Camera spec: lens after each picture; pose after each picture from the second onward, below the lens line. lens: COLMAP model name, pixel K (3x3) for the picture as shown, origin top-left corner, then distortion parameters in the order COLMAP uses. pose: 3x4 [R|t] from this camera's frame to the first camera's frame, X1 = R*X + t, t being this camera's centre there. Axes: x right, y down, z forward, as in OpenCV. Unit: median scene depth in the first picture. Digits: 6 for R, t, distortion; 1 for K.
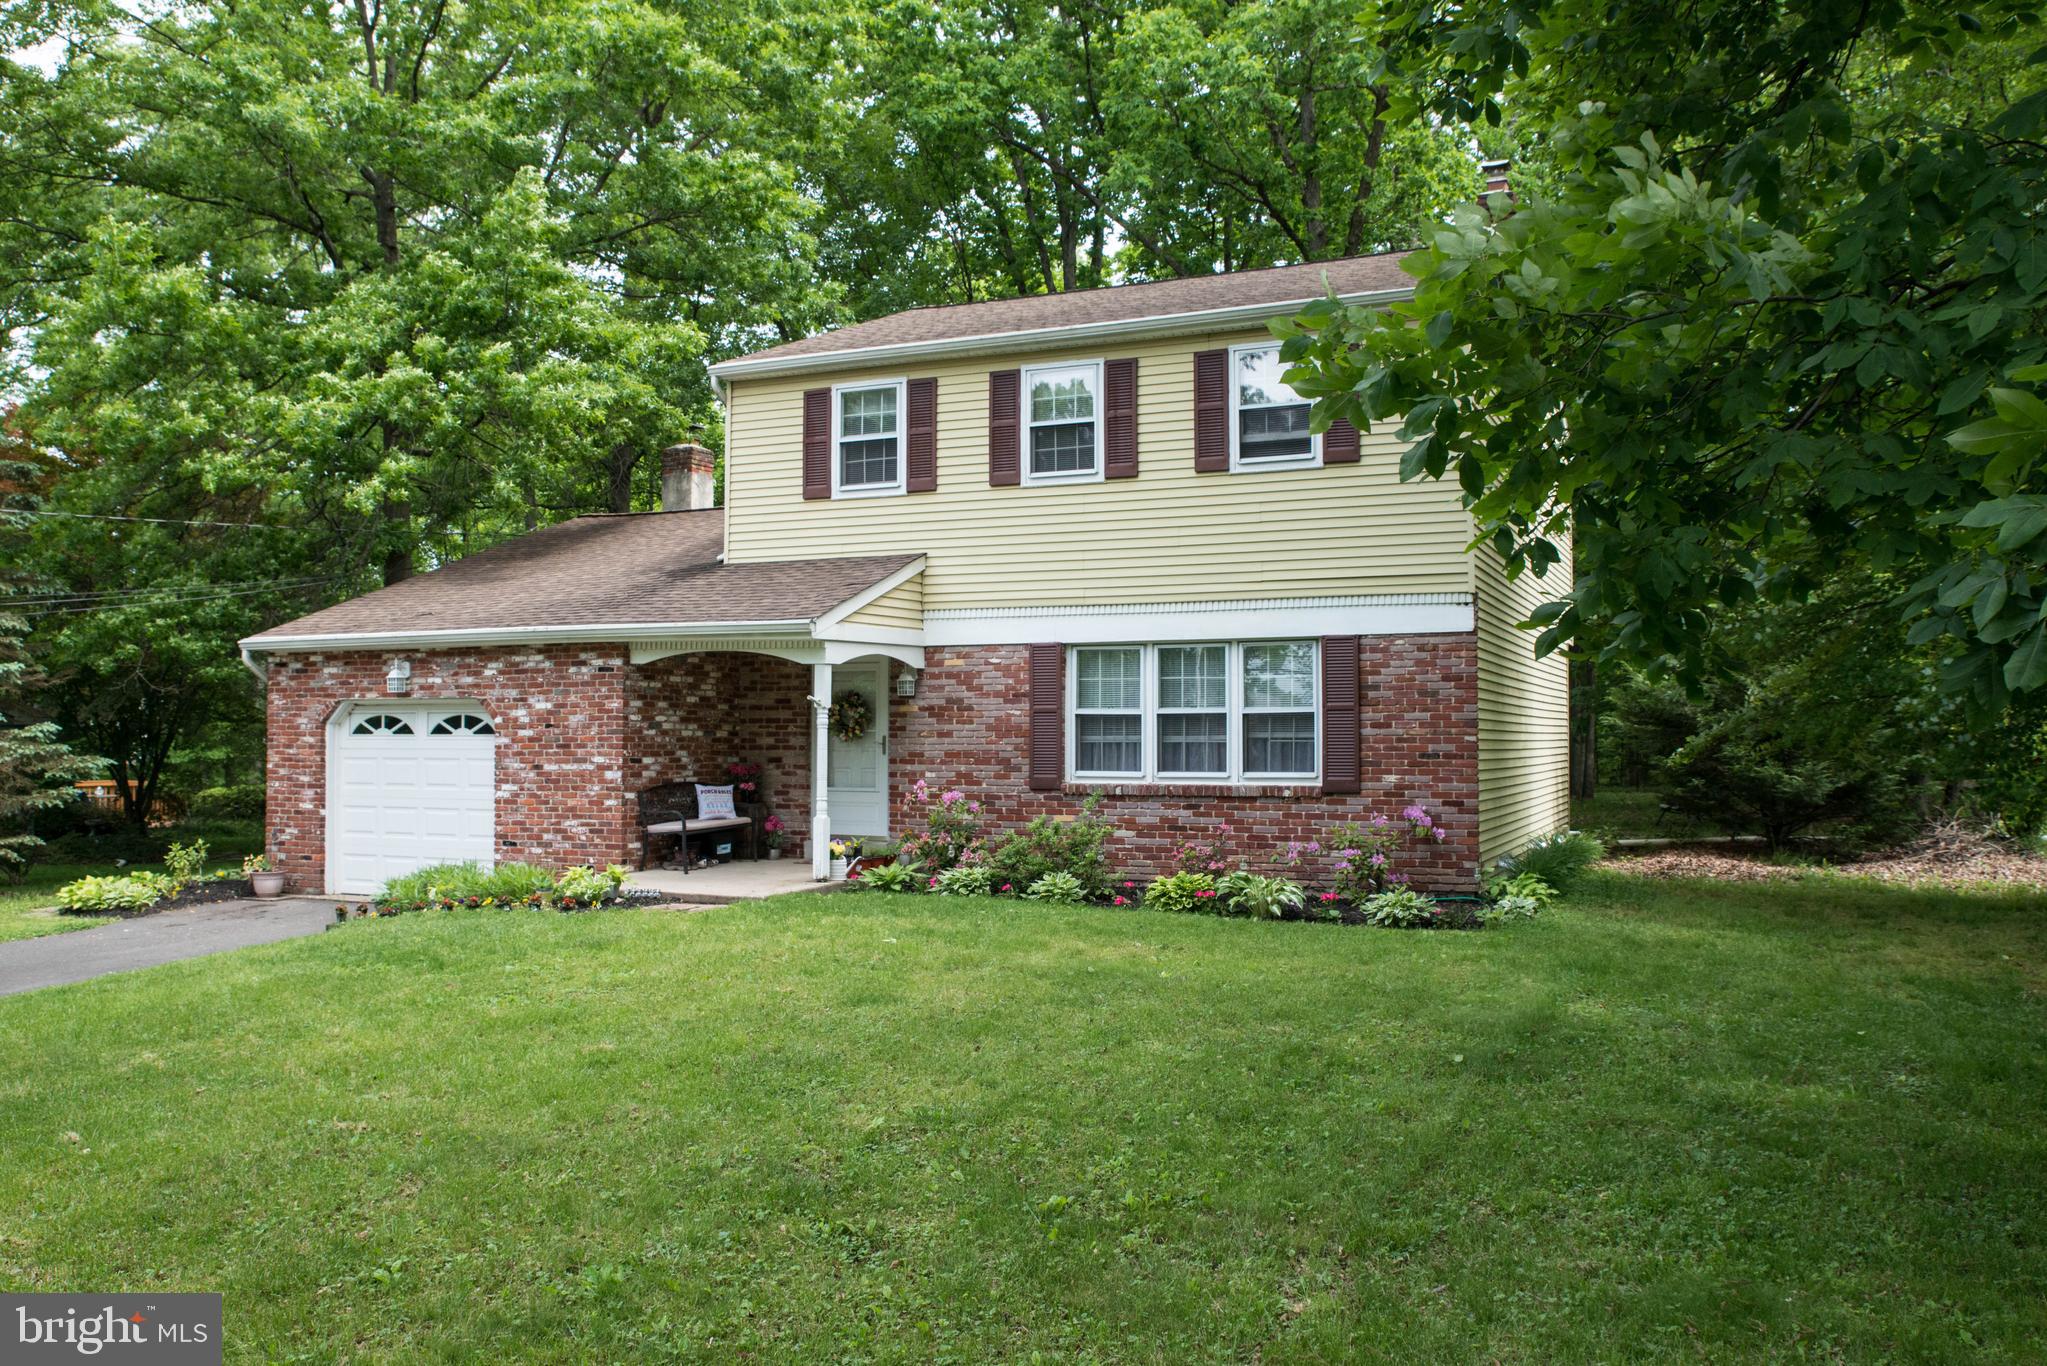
lens RADIAL K [[1679.6, 0, 1023.5], [0, 1679.6, 683.0], [0, 0, 1]] dist [-0.084503, 0.002024]
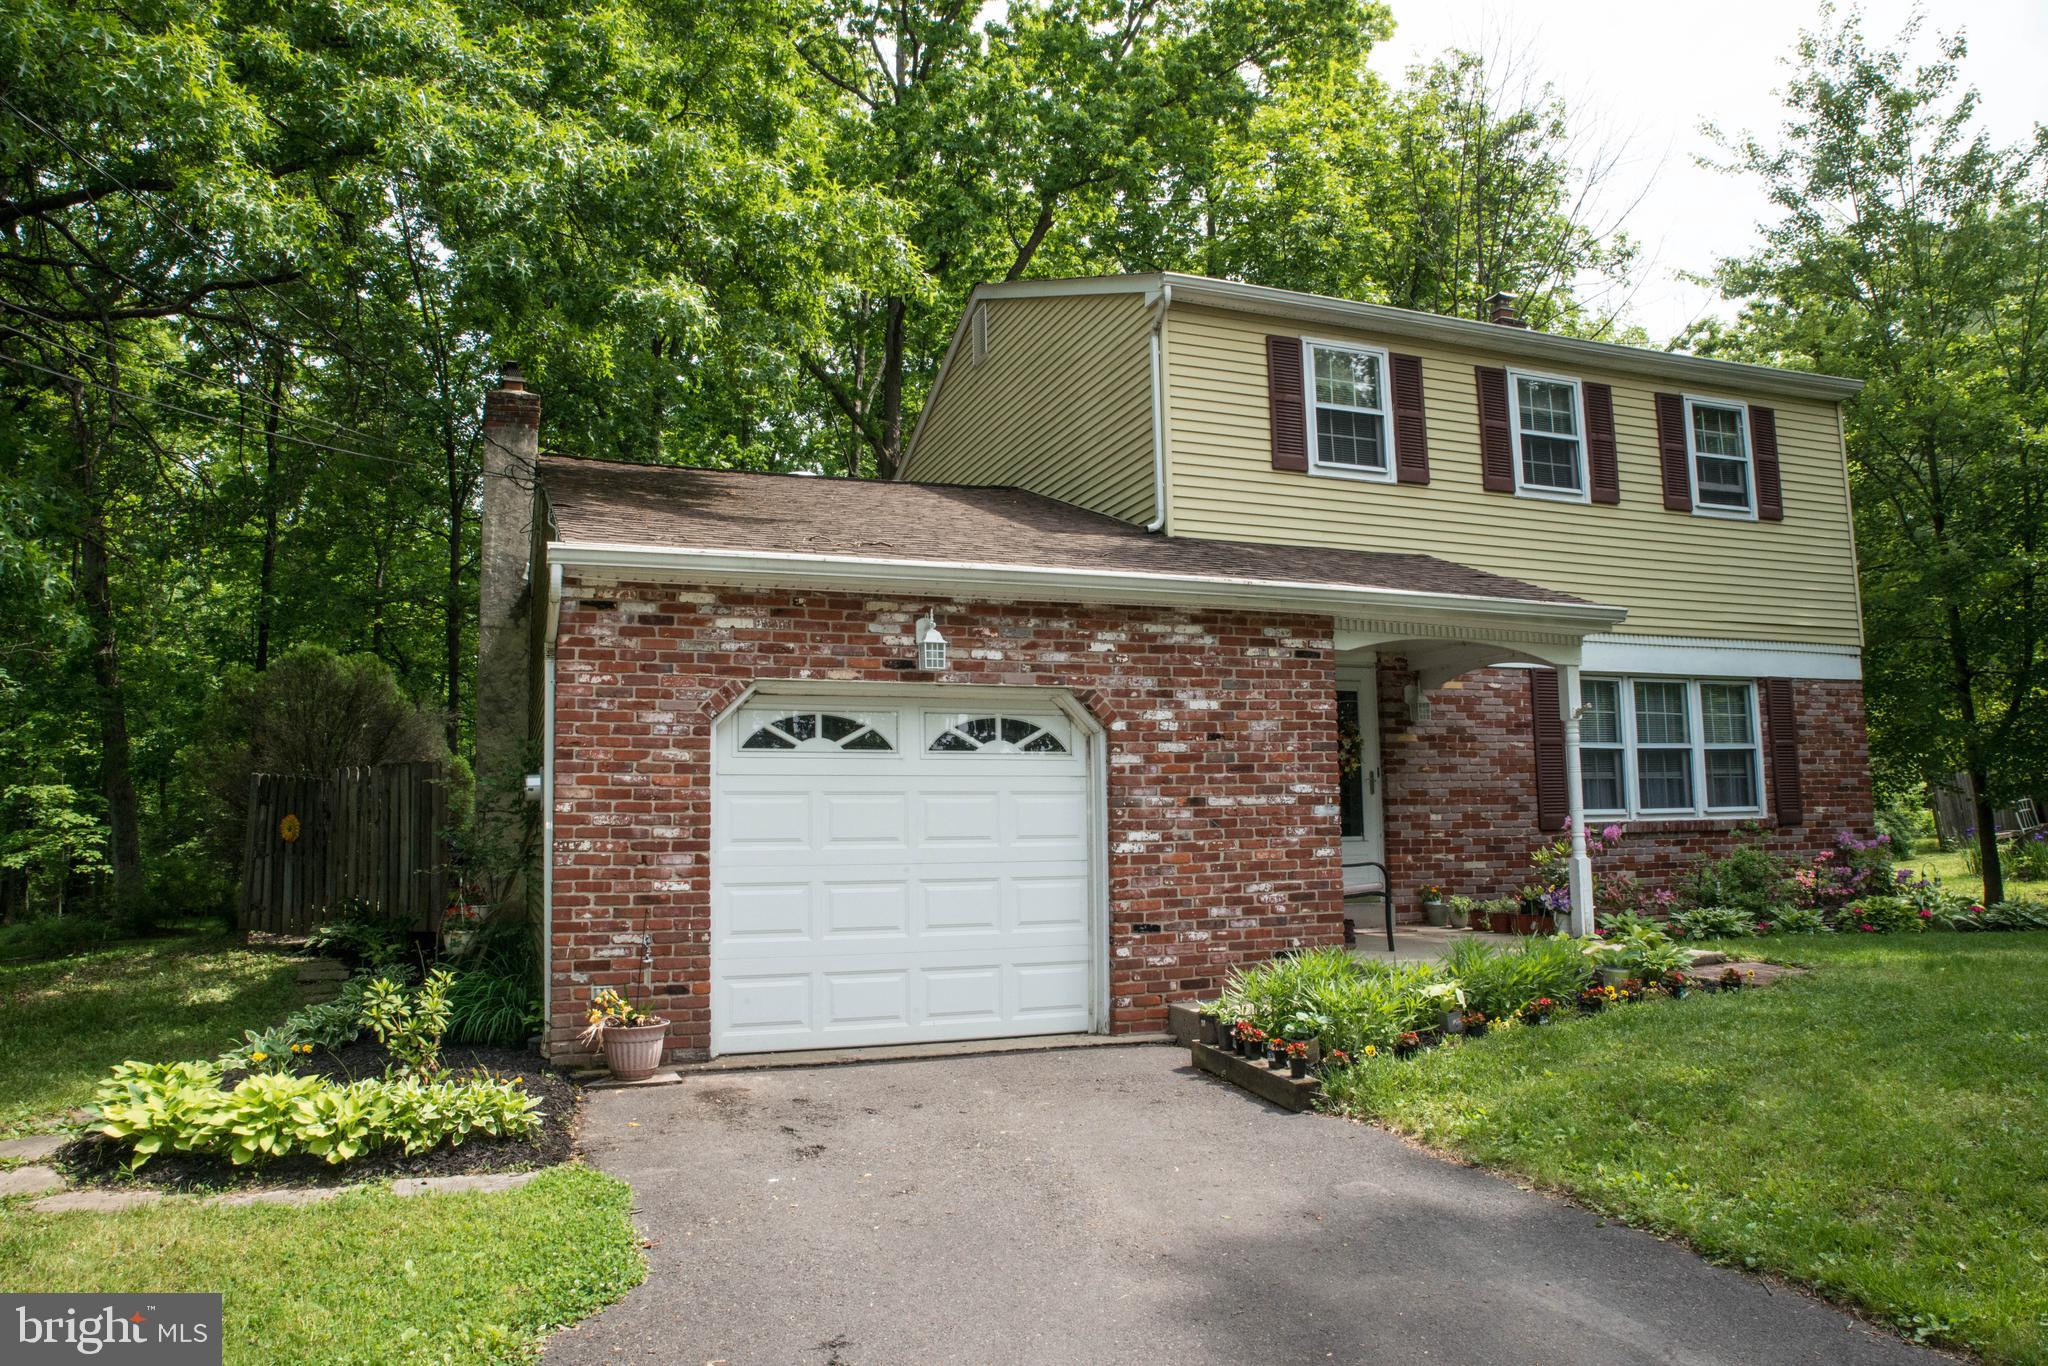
lens RADIAL K [[1408.2, 0, 1014.6], [0, 1408.2, 683.1], [0, 0, 1]] dist [-0.130421, 0.096068]
pose [[0.706884, 0.071123, 0.703744, -0.715661], [-0.006453, 0.995539, -0.094131, 0.056197], [-0.707300, 0.061998, 0.704190, 0.673057]]
